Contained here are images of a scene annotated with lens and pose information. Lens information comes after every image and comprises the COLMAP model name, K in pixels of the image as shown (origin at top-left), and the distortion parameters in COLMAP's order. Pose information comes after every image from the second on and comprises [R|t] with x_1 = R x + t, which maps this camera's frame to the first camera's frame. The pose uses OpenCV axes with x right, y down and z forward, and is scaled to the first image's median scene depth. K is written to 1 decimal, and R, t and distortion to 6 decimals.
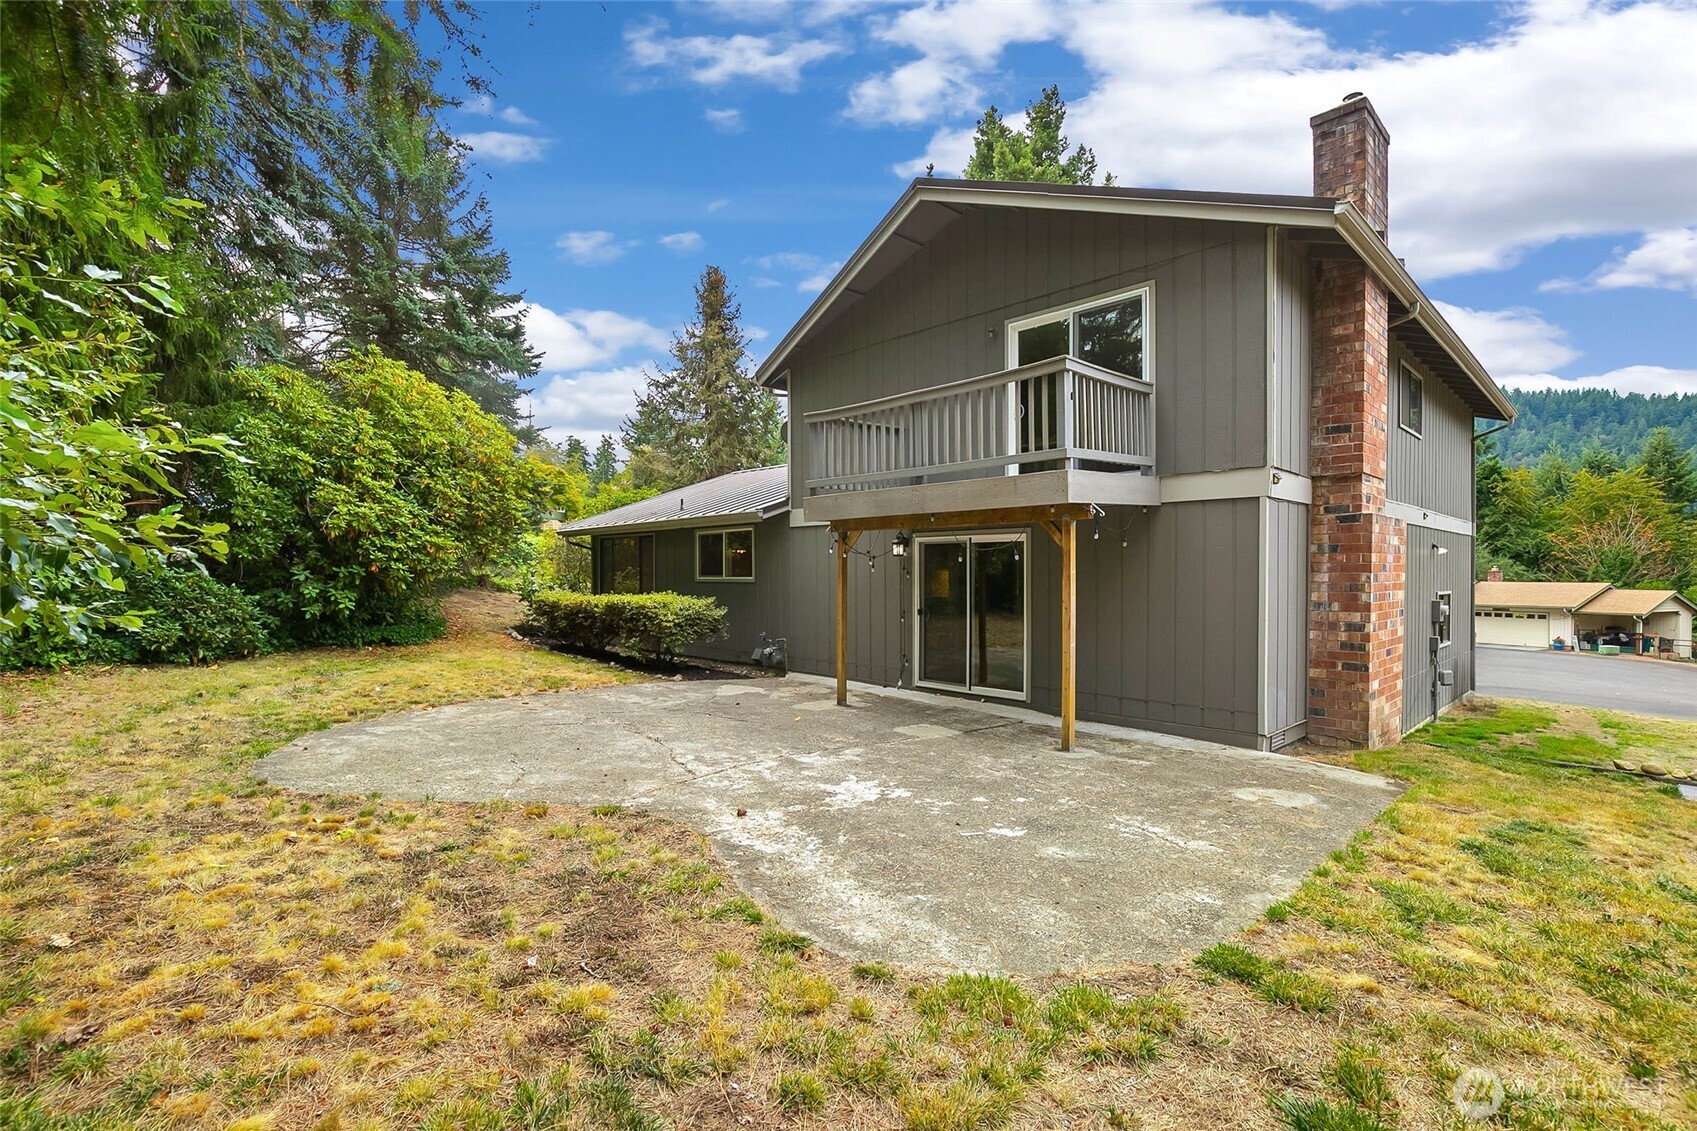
lens RADIAL K [[770.6, 0, 848.5], [0, 770.6, 565.5], [0, 0, 1]] dist [-0.010728, 0.000566]
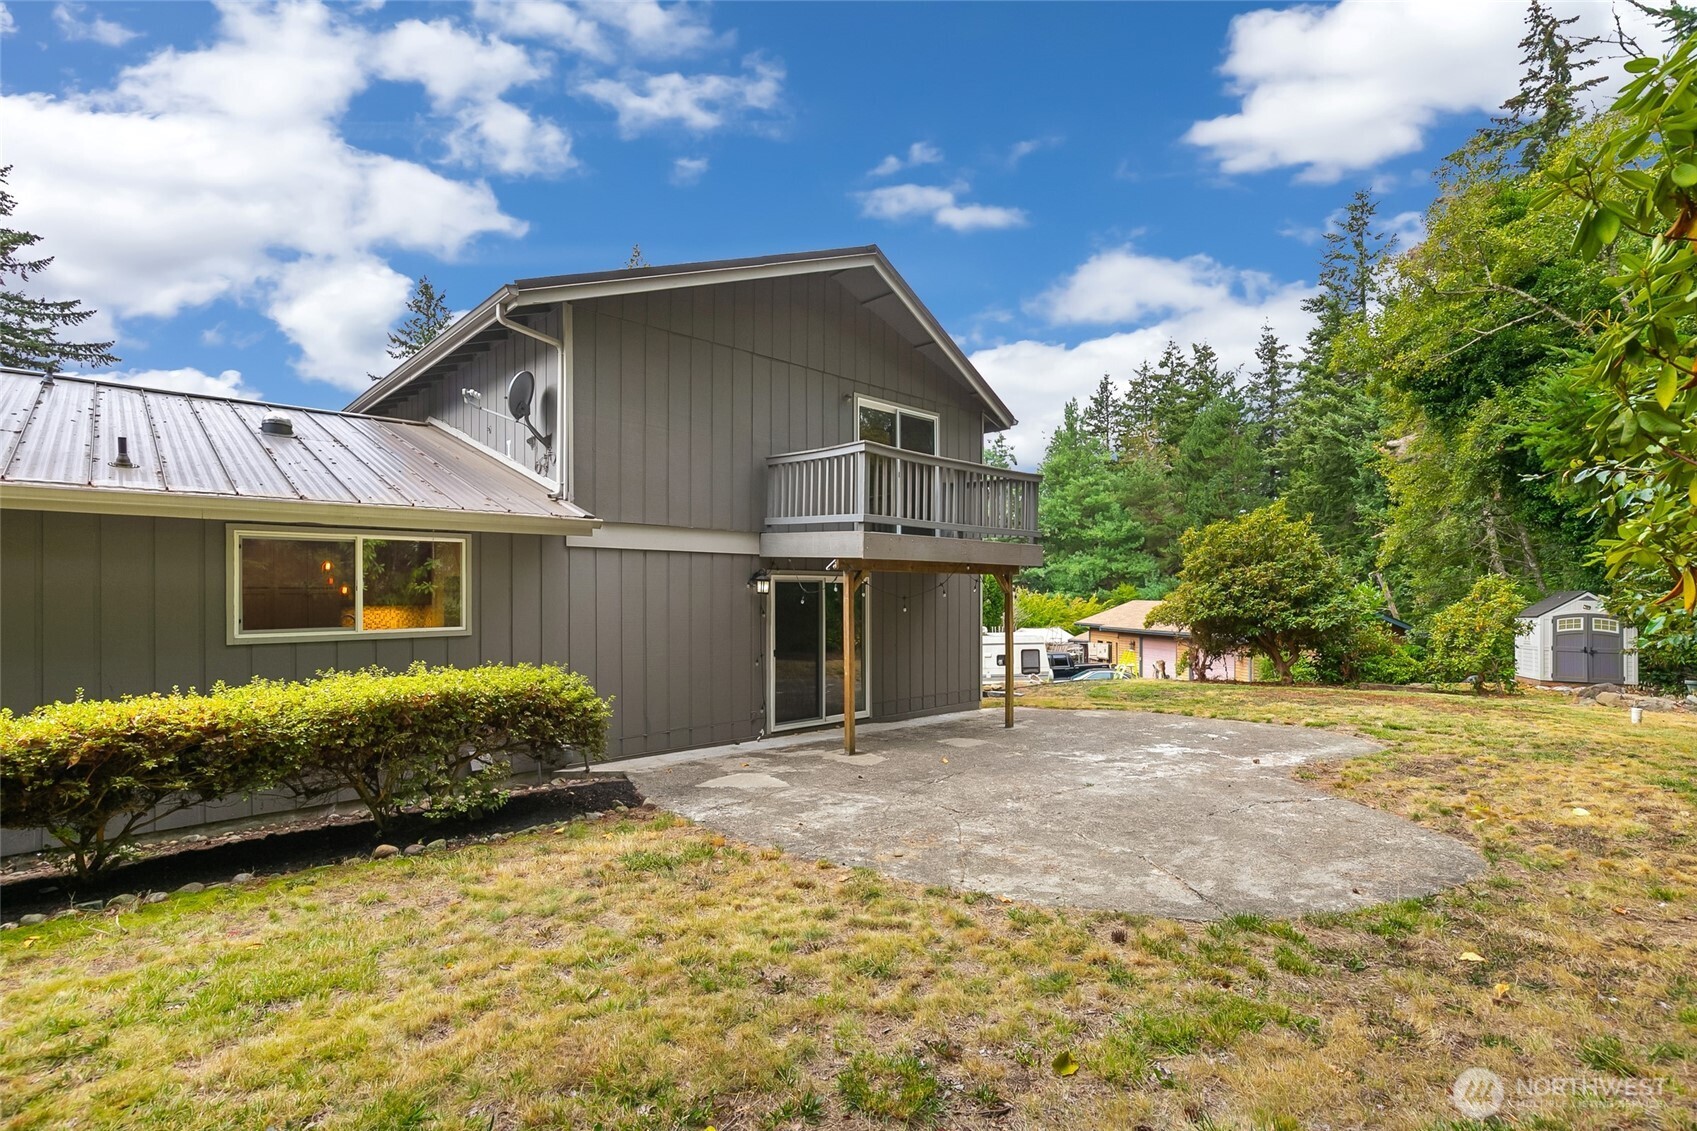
lens RADIAL K [[775.9, 0, 859.0], [0, 775.9, 580.4], [0, 0, 1]] dist [-0.008772, 0.001365]
pose [[-0.000041, 0.018550, 0.999828, -0.737464], [-0.003910, 0.999820, -0.018550, -0.009994], [-0.999992, -0.003910, 0.000032, 0.764620]]
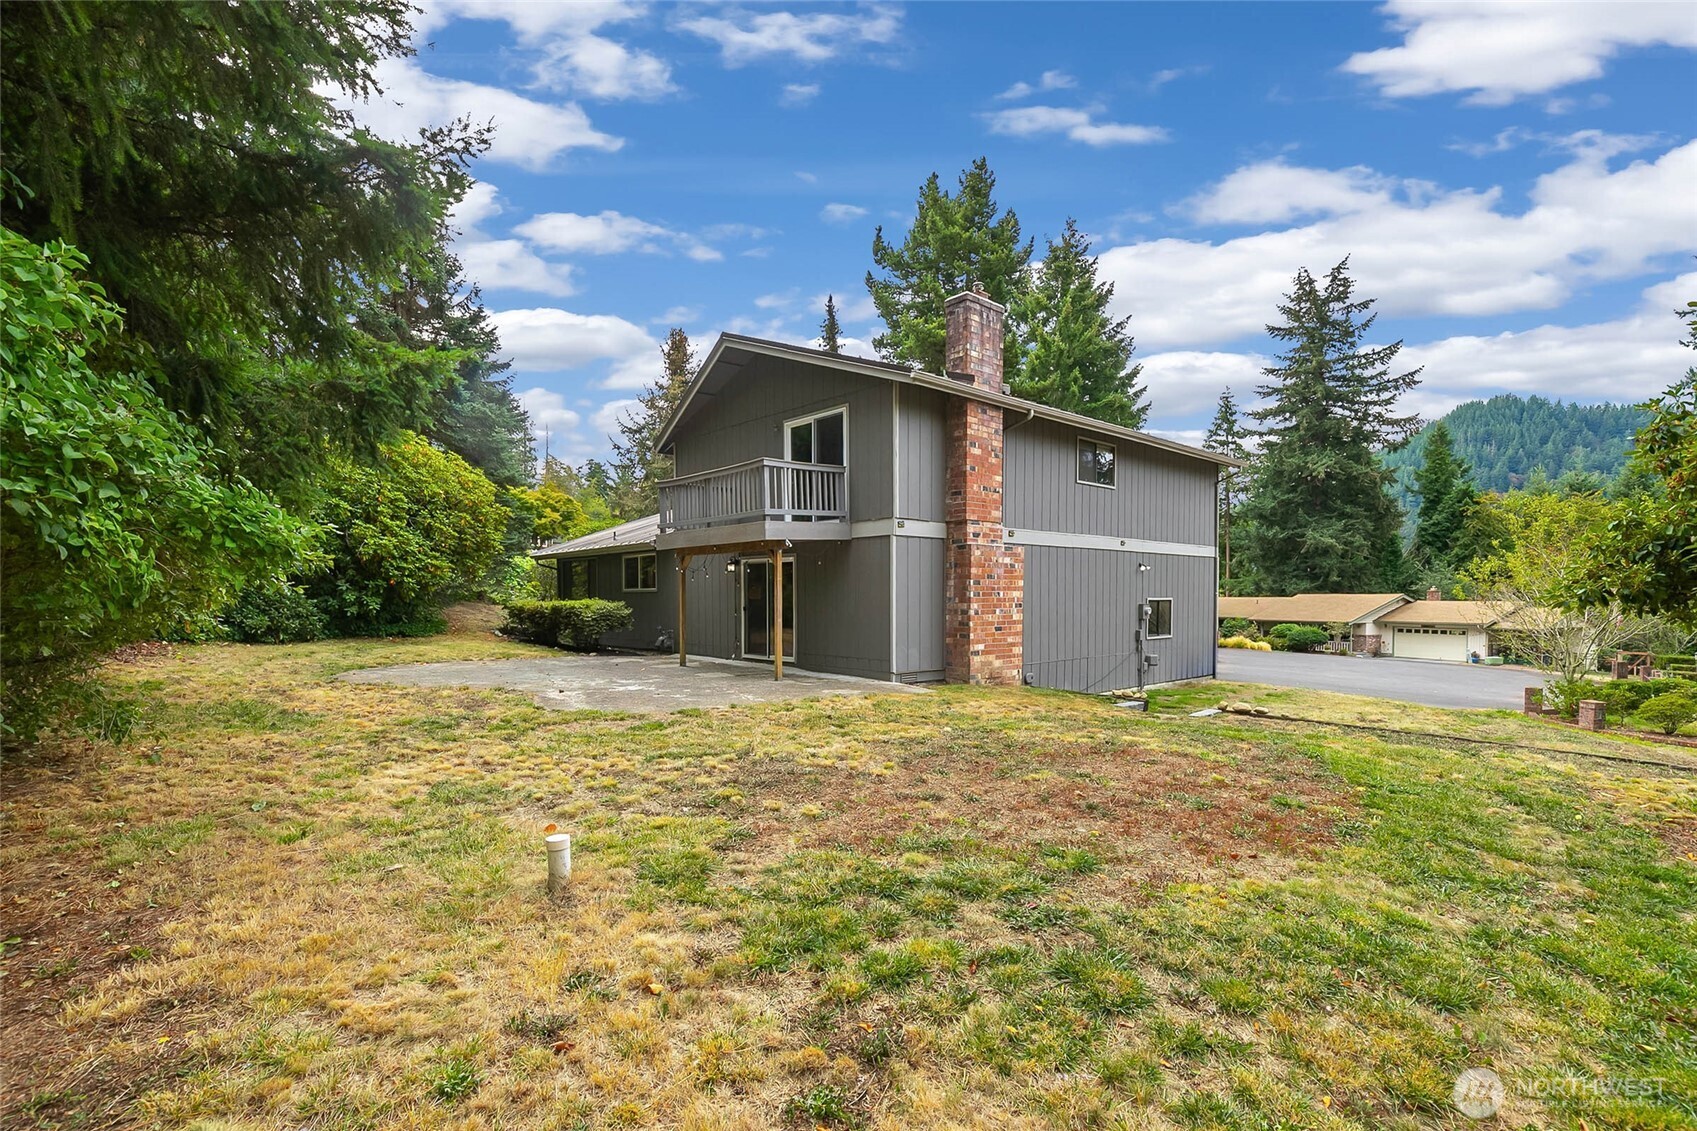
lens RADIAL K [[785.8, 0, 851.0], [0, 785.8, 607.8], [0, 0, 1]] dist [-0.012063, -0.000051]
pose [[0.999519, -0.000466, -0.031020, 0.297166], [0.001183, 0.999733, 0.023092, 0.019697], [0.031001, -0.023118, 0.999252, -0.457231]]
